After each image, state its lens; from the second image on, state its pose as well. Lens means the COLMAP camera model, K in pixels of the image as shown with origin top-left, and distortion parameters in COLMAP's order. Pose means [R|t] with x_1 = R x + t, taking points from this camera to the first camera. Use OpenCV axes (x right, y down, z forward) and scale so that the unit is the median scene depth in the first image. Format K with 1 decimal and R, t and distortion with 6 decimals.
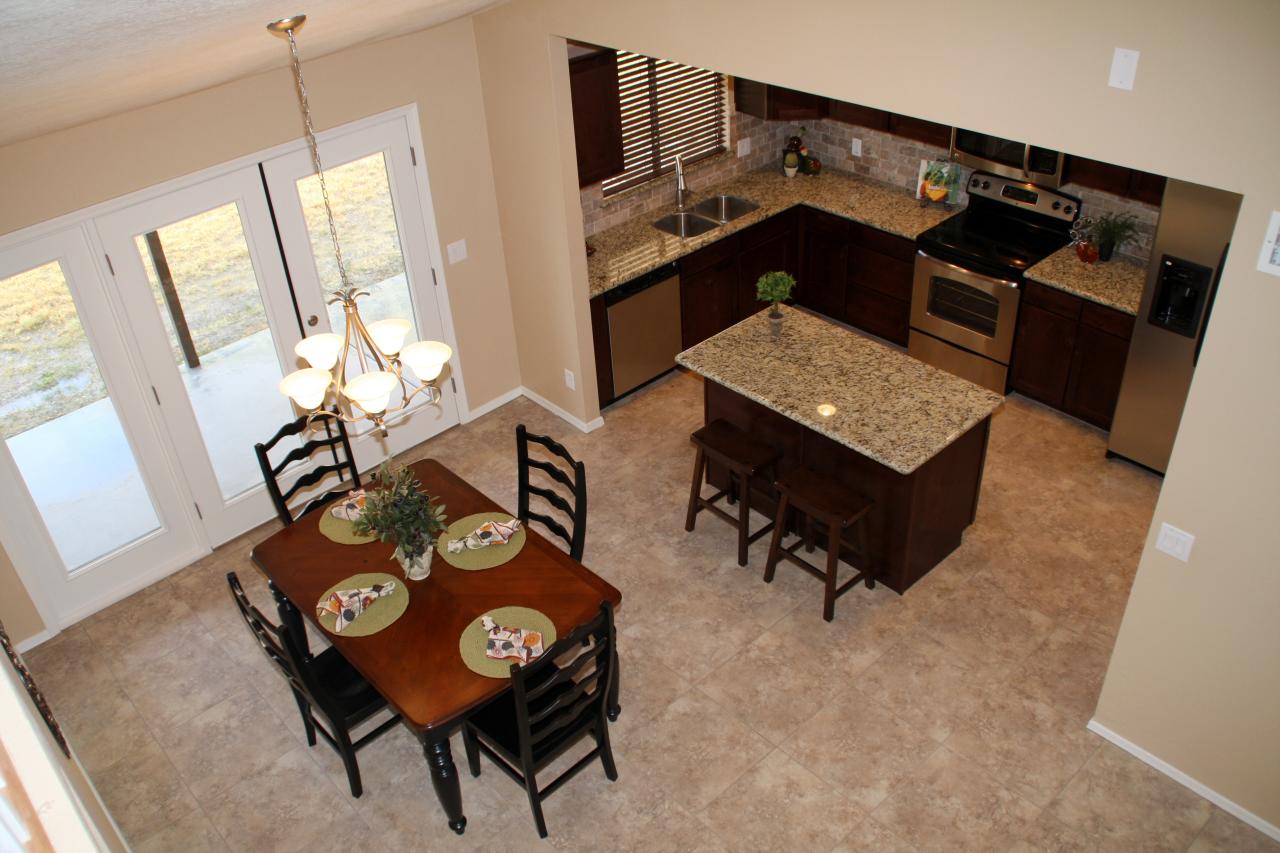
lens RADIAL K [[1060.7, 0, 618.6], [0, 1060.7, 447.6], [0, 0, 1]] dist [-0.165530, 0.109903]
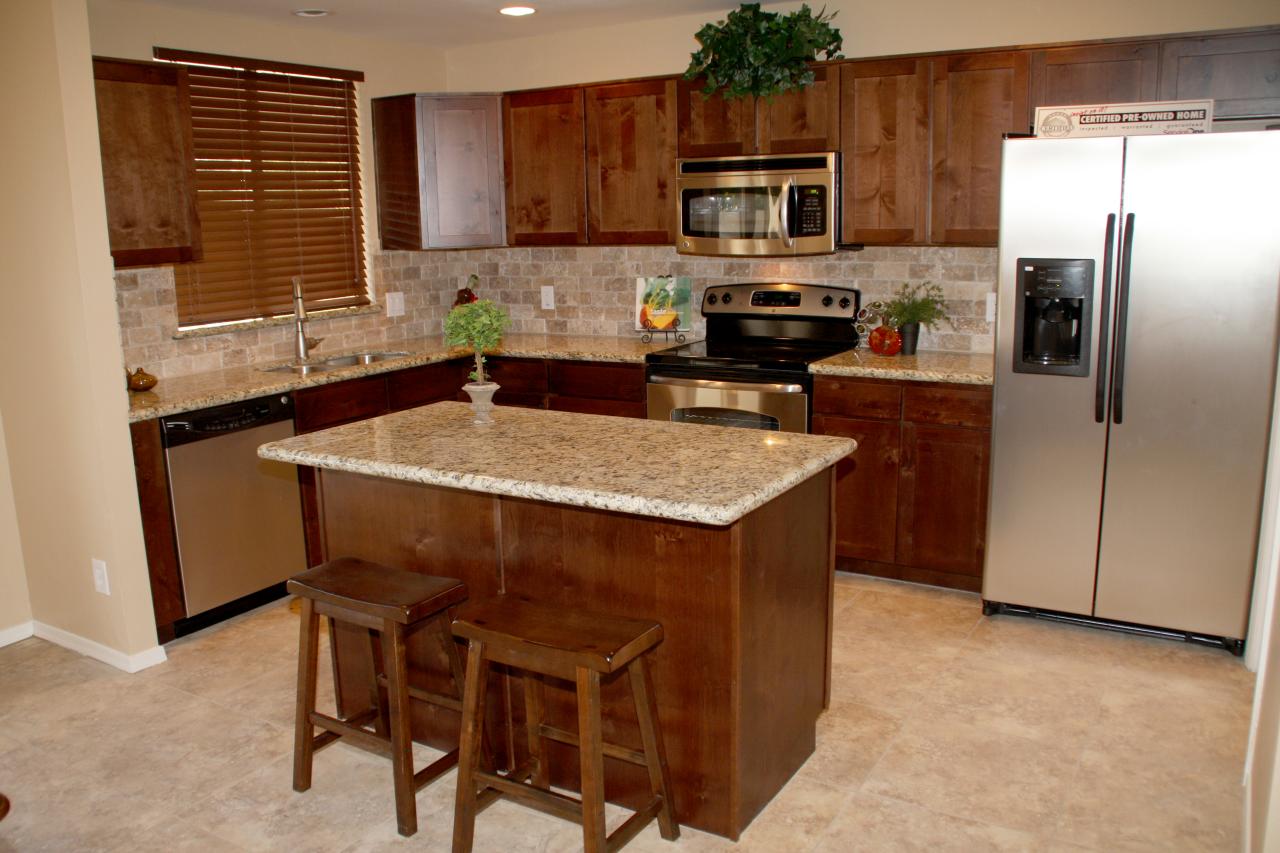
lens RADIAL K [[1060.7, 0, 618.6], [0, 1060.7, 447.6], [0, 0, 1]] dist [-0.165530, 0.109903]
pose [[0.957802, -0.020629, 0.286688, 0.078120], [0.133903, 0.914599, -0.381547, 0.143324], [-0.254333, 0.403835, 0.878767, 0.487619]]
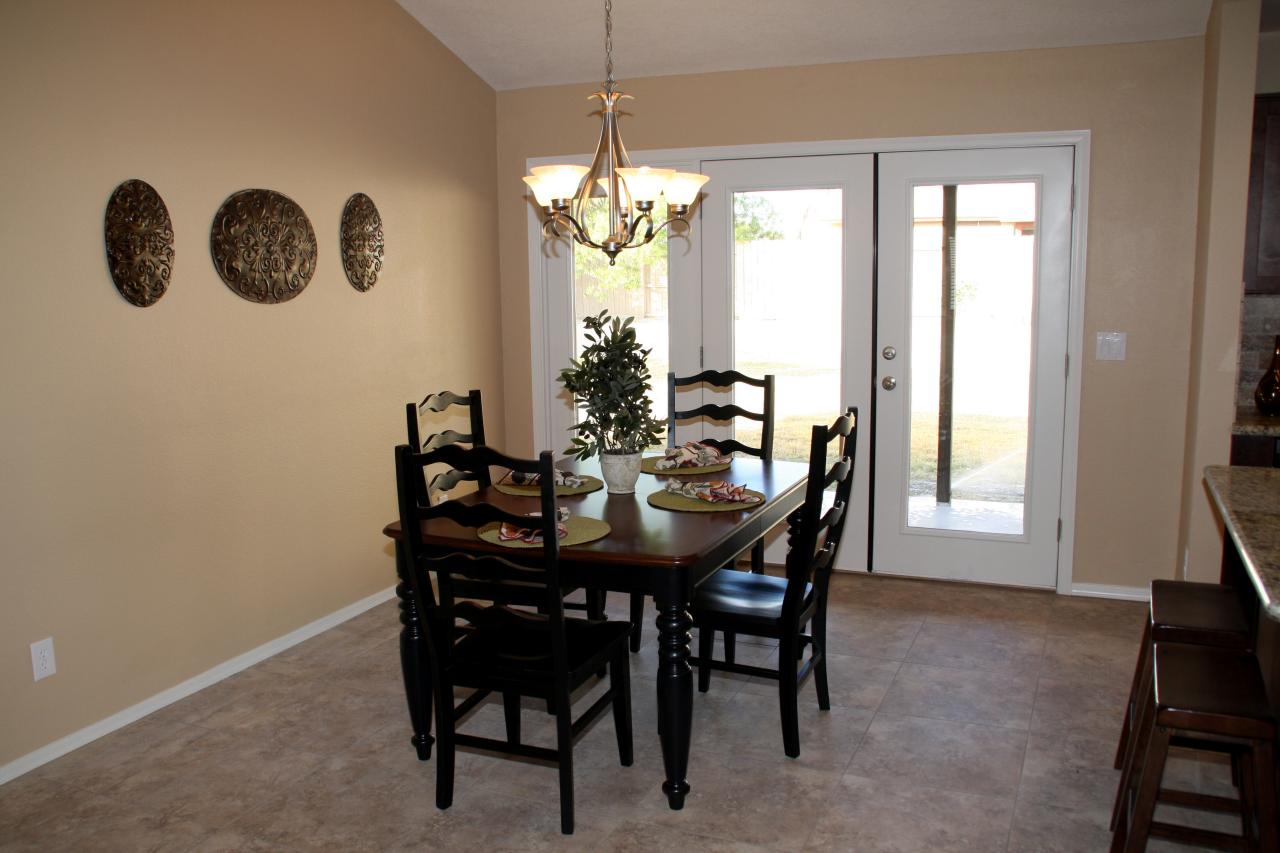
lens RADIAL K [[1100.6, 0, 640.0], [0, 1100.6, 426.5], [0, 0, 1]] dist [-0.109783, 0.002823]
pose [[0.423923, 0.197638, -0.883871, 0.445671], [-0.533225, 0.843302, -0.067179, 0.103689], [0.732093, 0.499781, 0.462881, 0.486319]]
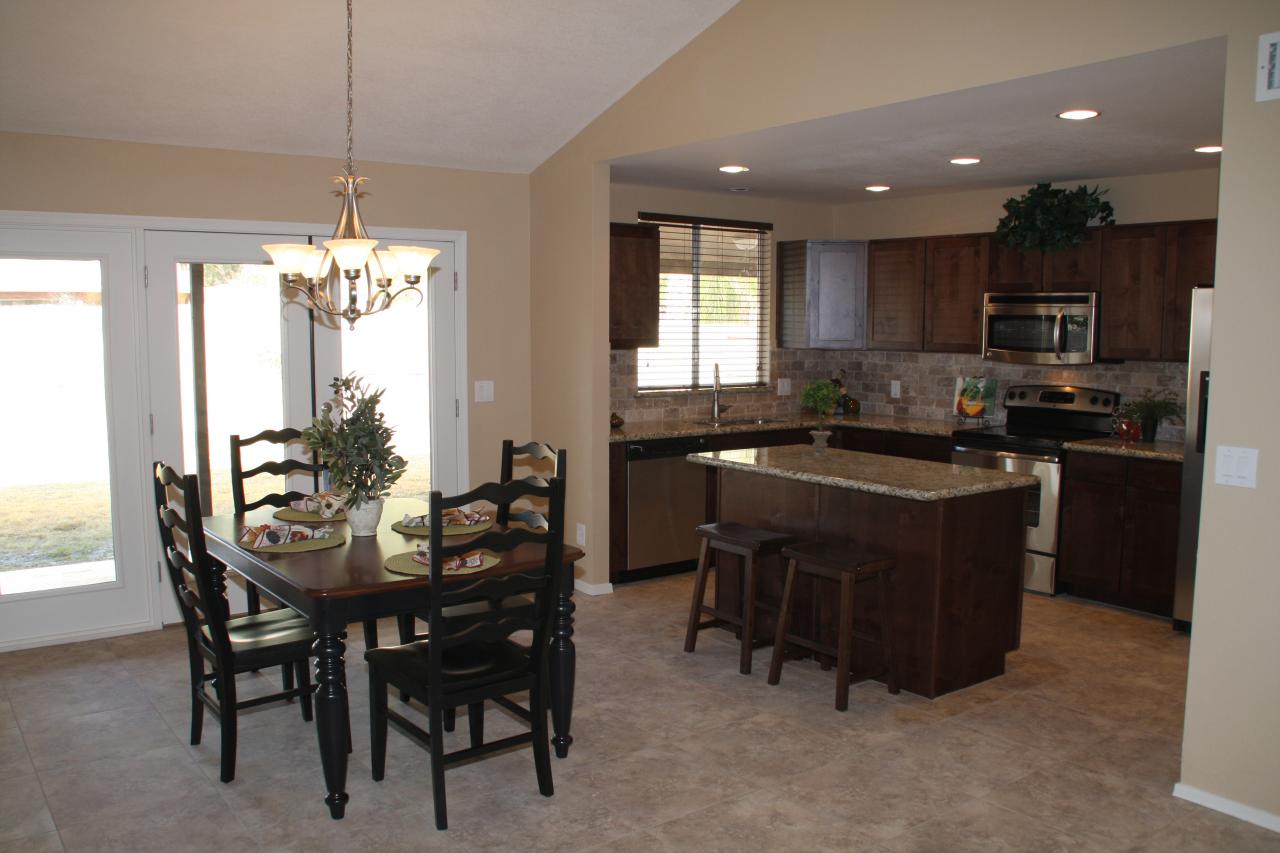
lens RADIAL K [[1060.7, 0, 618.6], [0, 1060.7, 447.6], [0, 0, 1]] dist [-0.165530, 0.109903]
pose [[0.992833, 0.078501, -0.090110, 0.078295], [-0.111905, 0.875309, -0.470437, 0.363525], [0.041944, 0.477149, 0.877821, 0.163072]]
